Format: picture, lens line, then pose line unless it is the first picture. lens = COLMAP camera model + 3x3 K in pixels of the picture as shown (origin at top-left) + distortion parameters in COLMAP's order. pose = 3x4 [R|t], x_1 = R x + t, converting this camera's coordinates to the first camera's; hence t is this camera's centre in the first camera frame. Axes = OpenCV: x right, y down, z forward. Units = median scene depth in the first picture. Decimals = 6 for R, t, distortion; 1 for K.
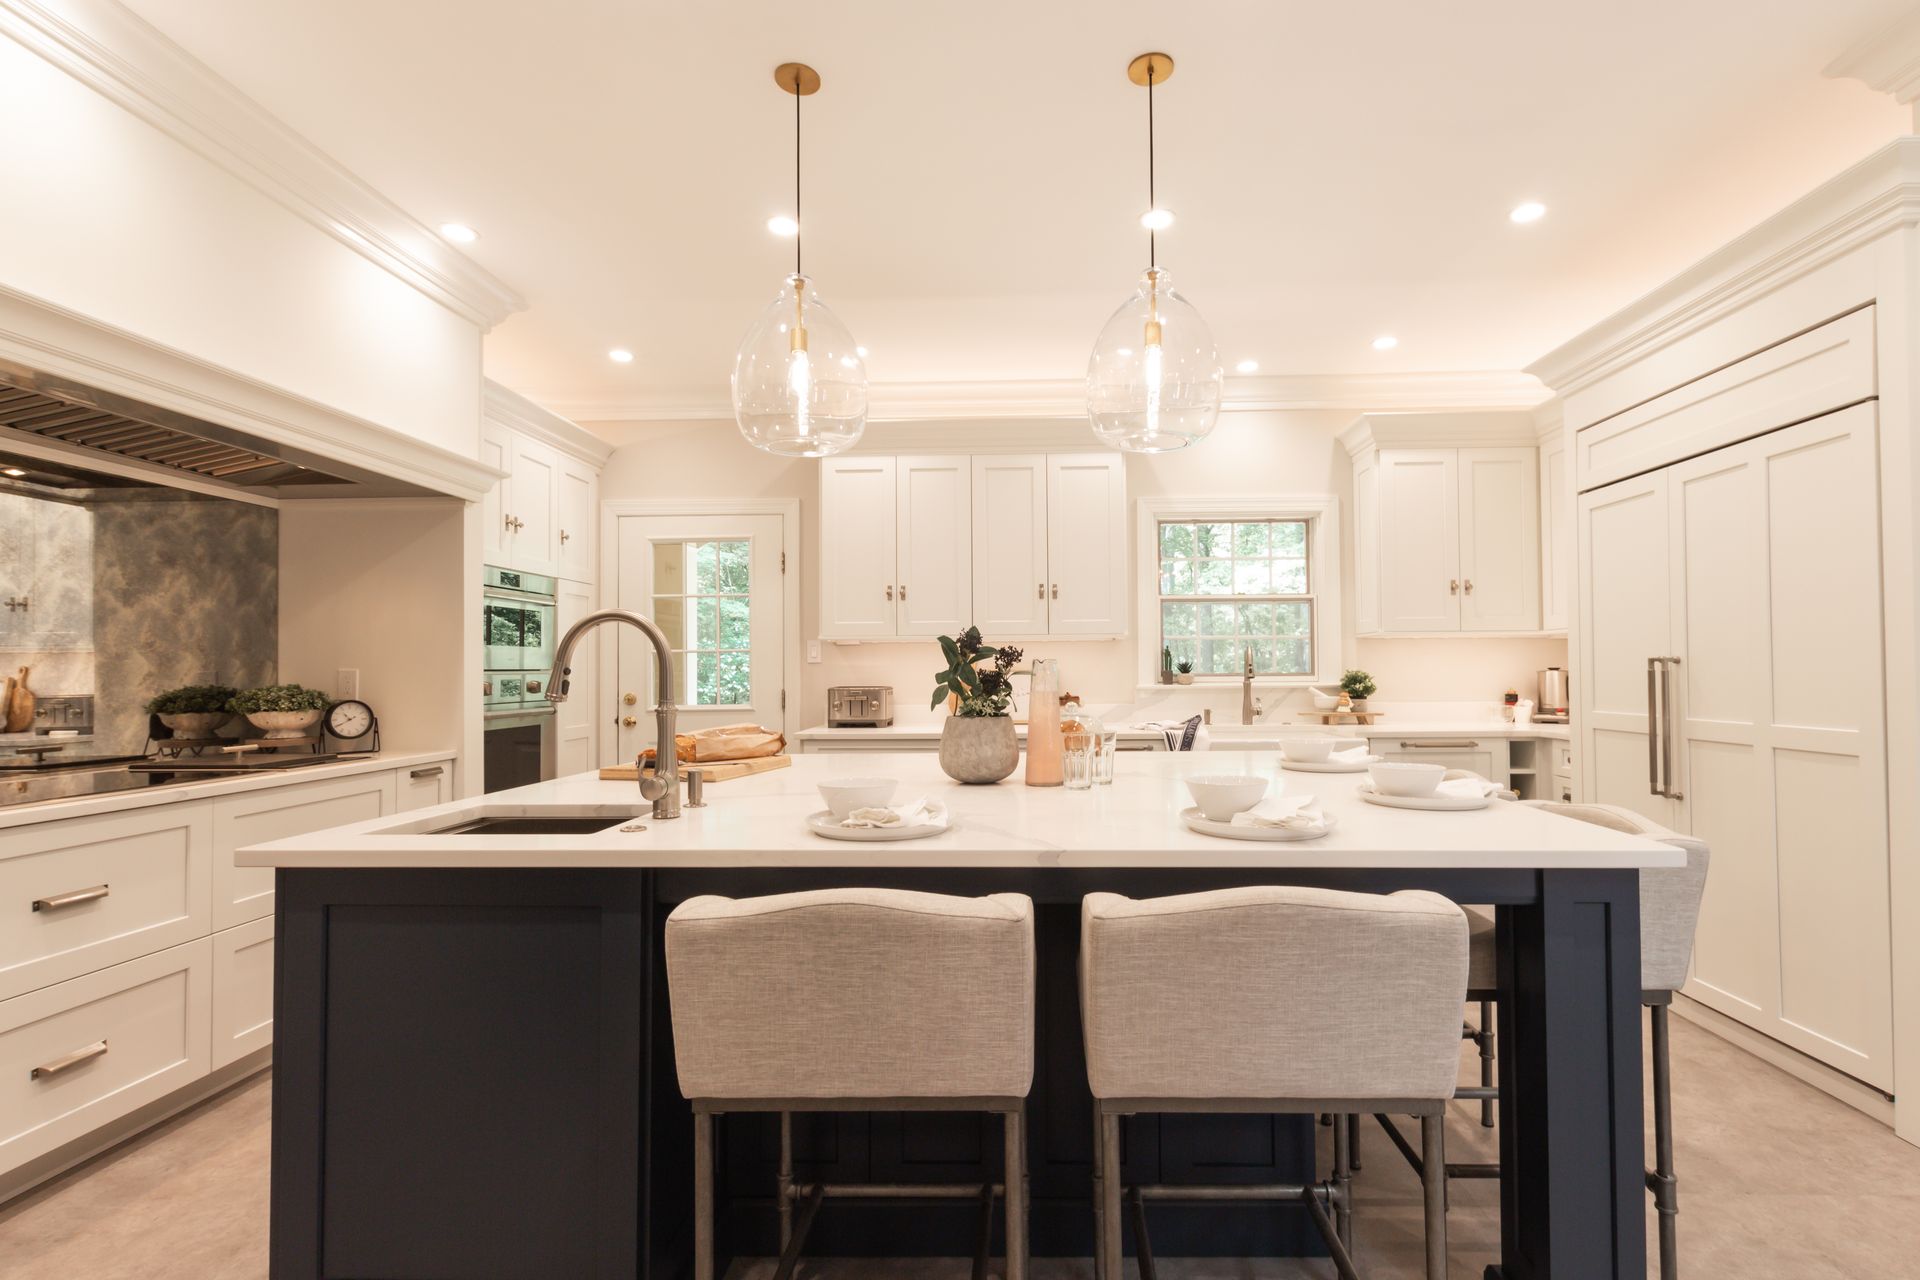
lens RADIAL K [[890.9, 0, 1006.6], [0, 890.9, 653.3], [0, 0, 1]] dist [0.001803, 0.000748]
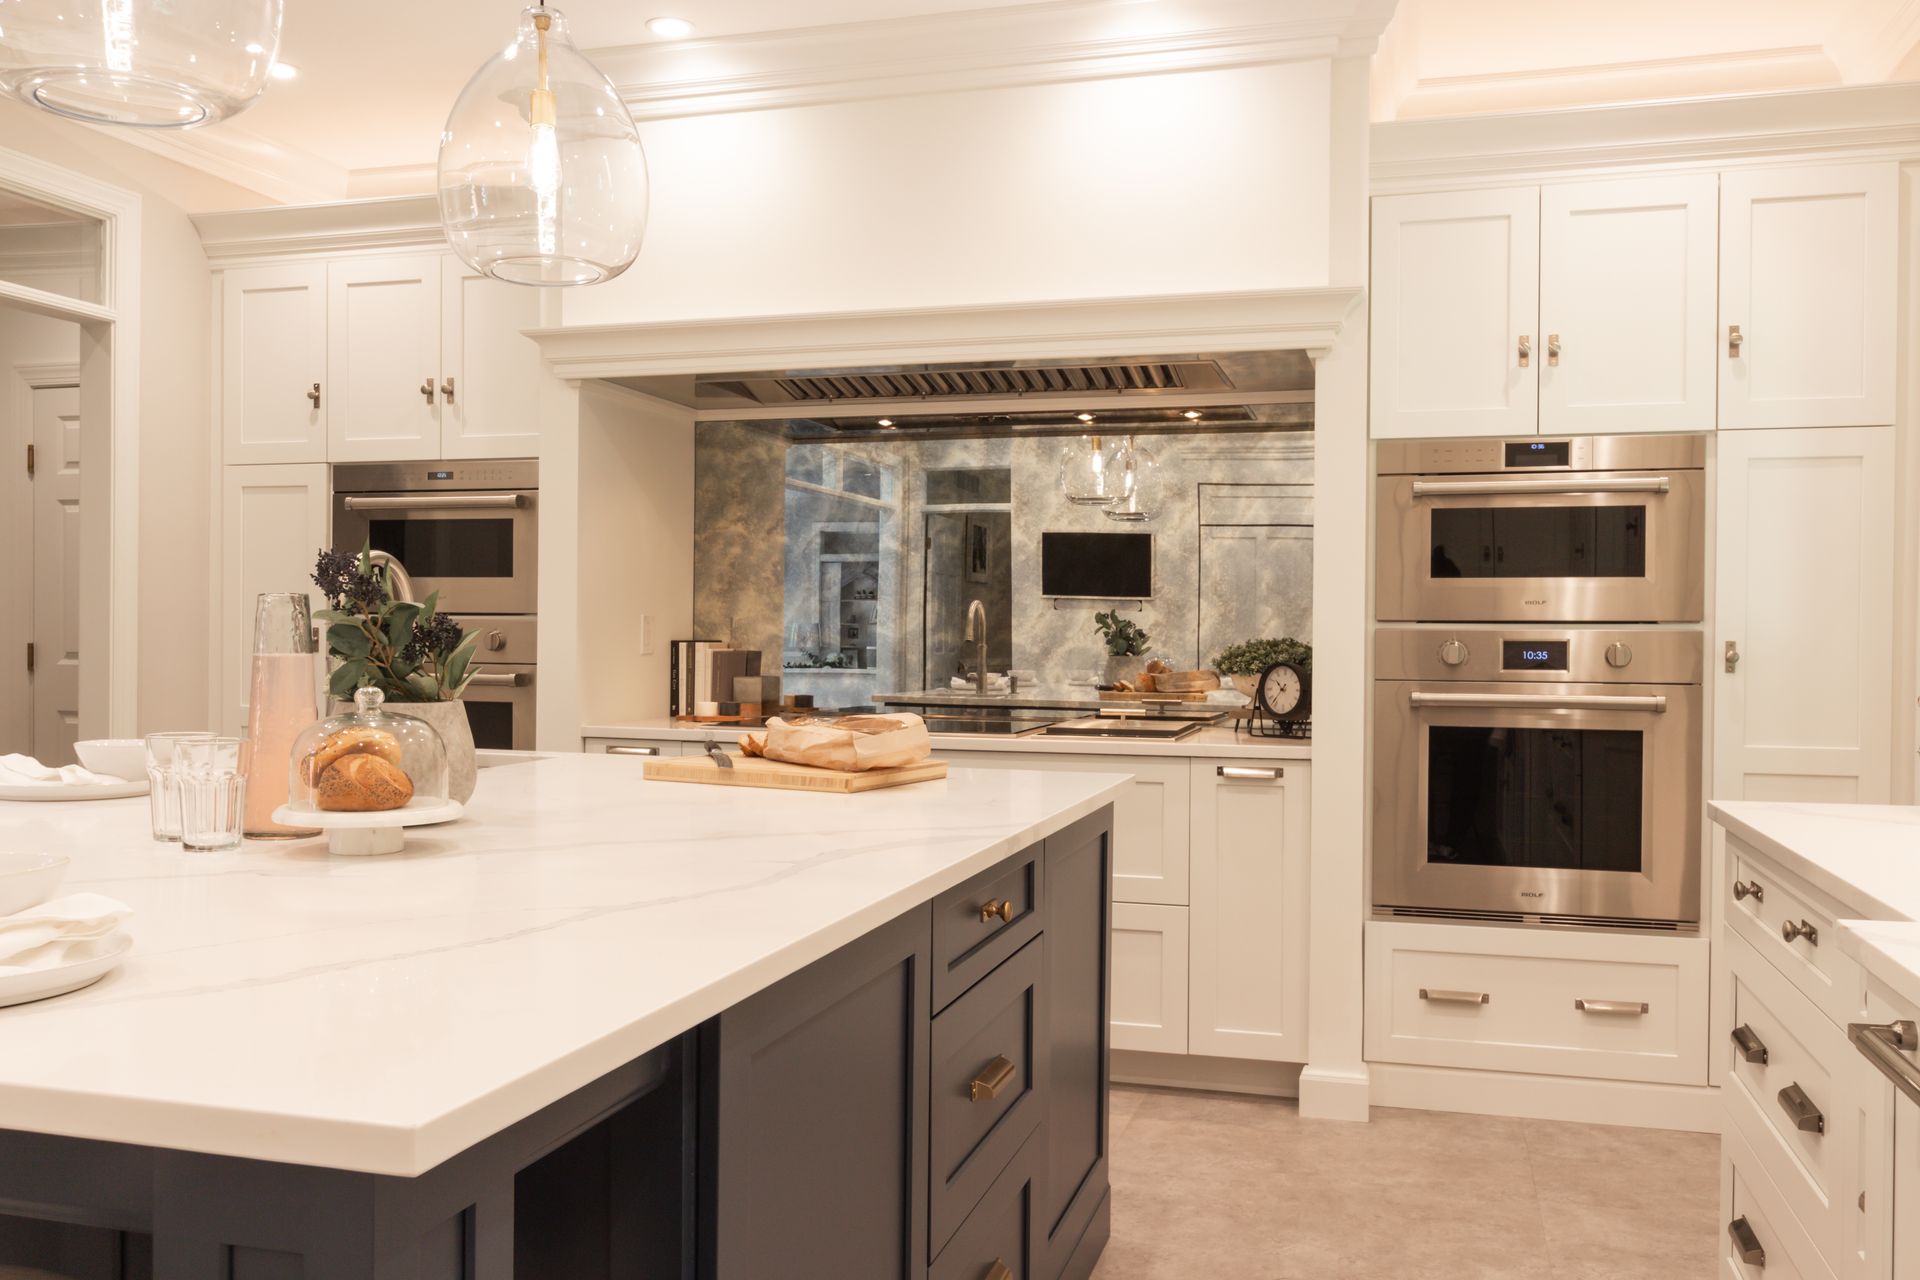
lens RADIAL K [[1604.2, 0, 952.7], [0, 1604.2, 644.4], [0, 0, 1]] dist [-0.009430, -0.001140]
pose [[-0.254840, 0.014122, -0.966880, 0.519967], [0.011992, 0.999863, 0.011443, 0.018821], [0.966909, -0.008679, -0.254974, 0.992795]]
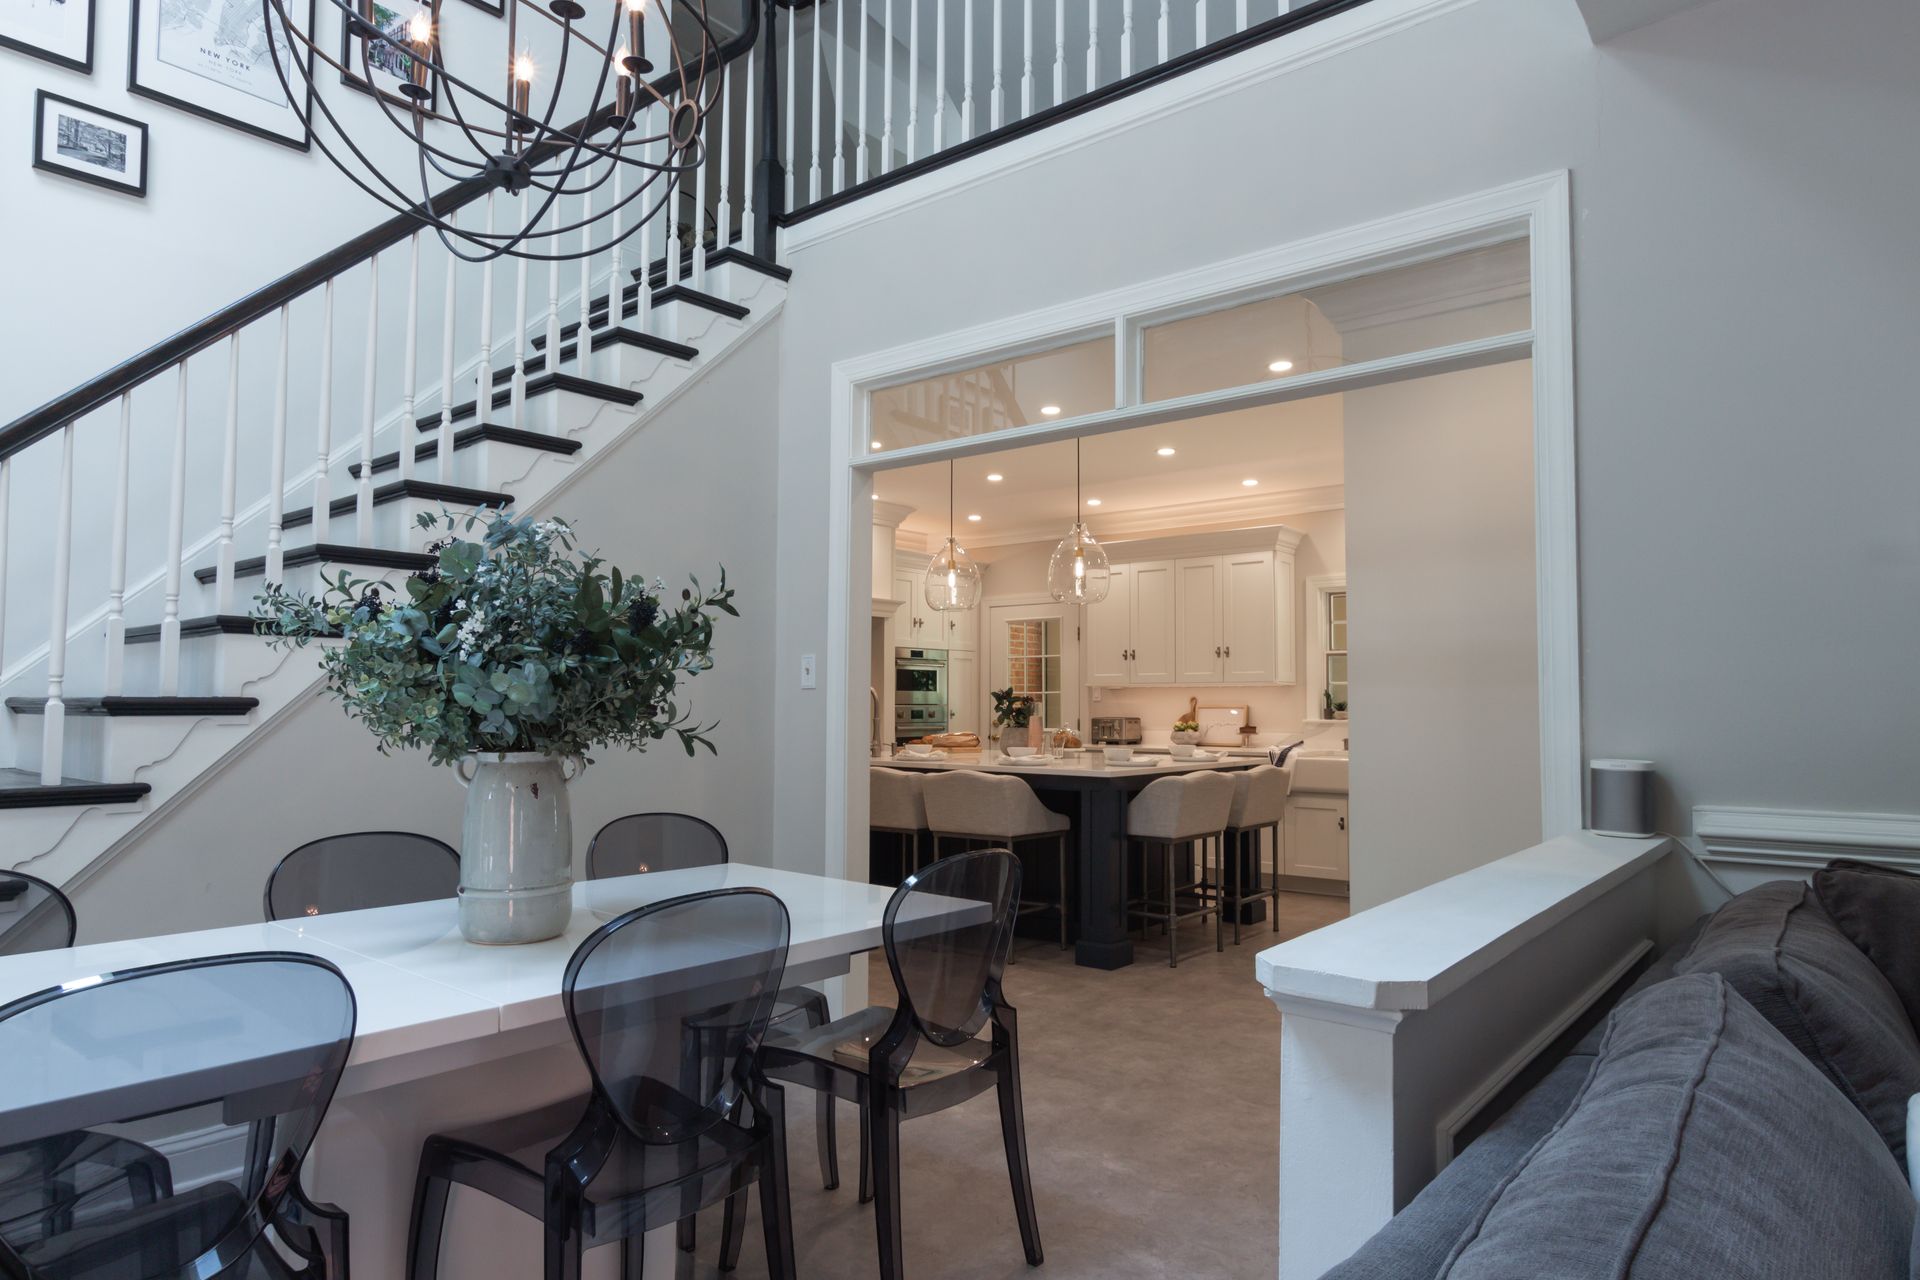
lens RADIAL K [[1139.8, 0, 961.8], [0, 1139.8, 647.3], [0, 0, 1]] dist [-0.001745, 0.000151]
pose [[0.795038, -0.022408, -0.606146, 0.995029], [0.003227, 0.999459, -0.032716, -0.022825], [0.606551, 0.024055, 0.794680, -0.845097]]
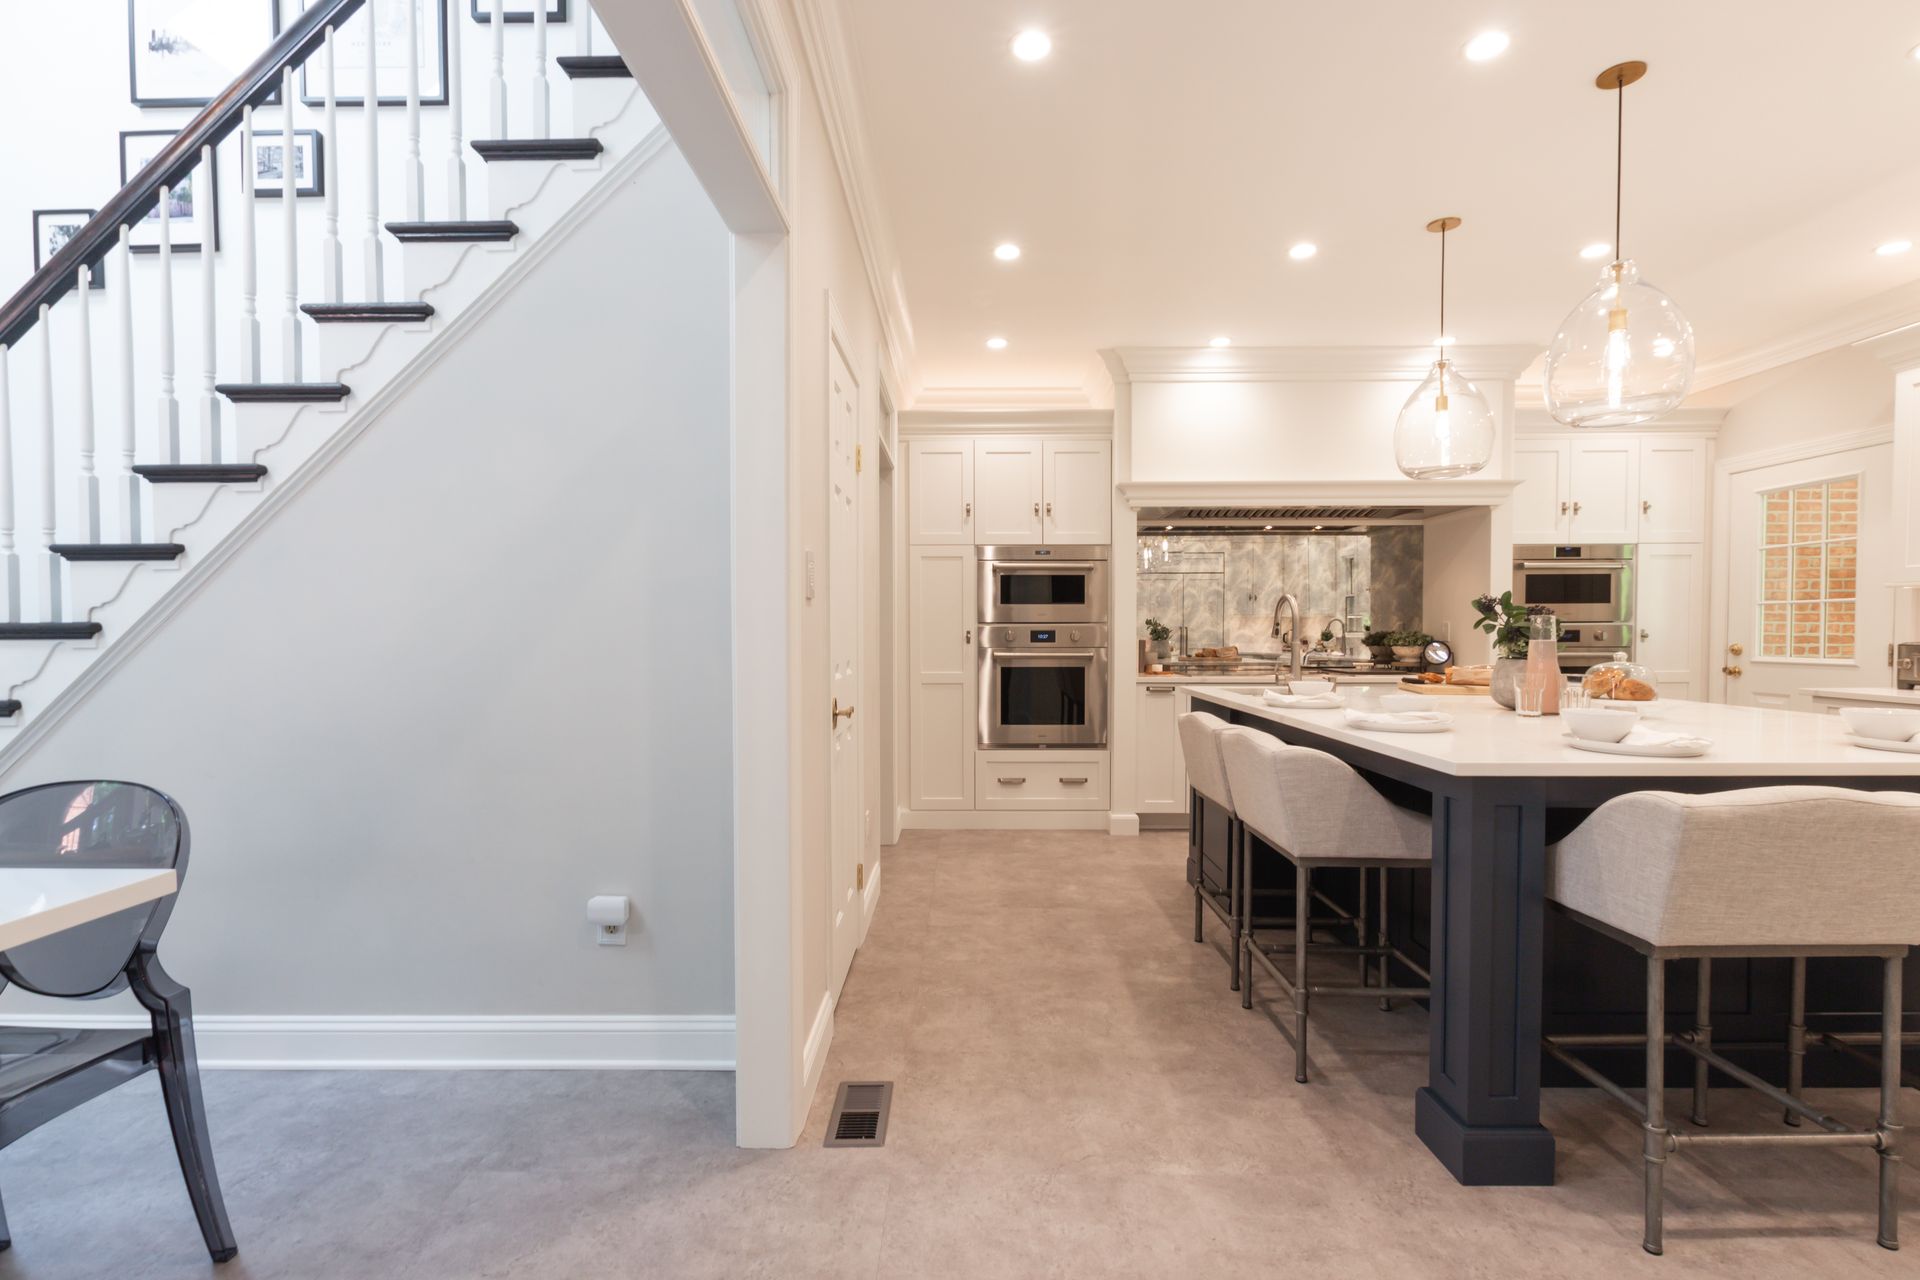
lens RADIAL K [[875.9, 0, 961.7], [0, 875.9, 647.1], [0, 0, 1]] dist [0.009748, -0.006193]
pose [[0.024268, 0.028815, -0.999290, 0.770979], [0.021384, 0.999341, 0.029336, -0.000982], [0.999477, -0.022080, 0.023635, 0.093031]]
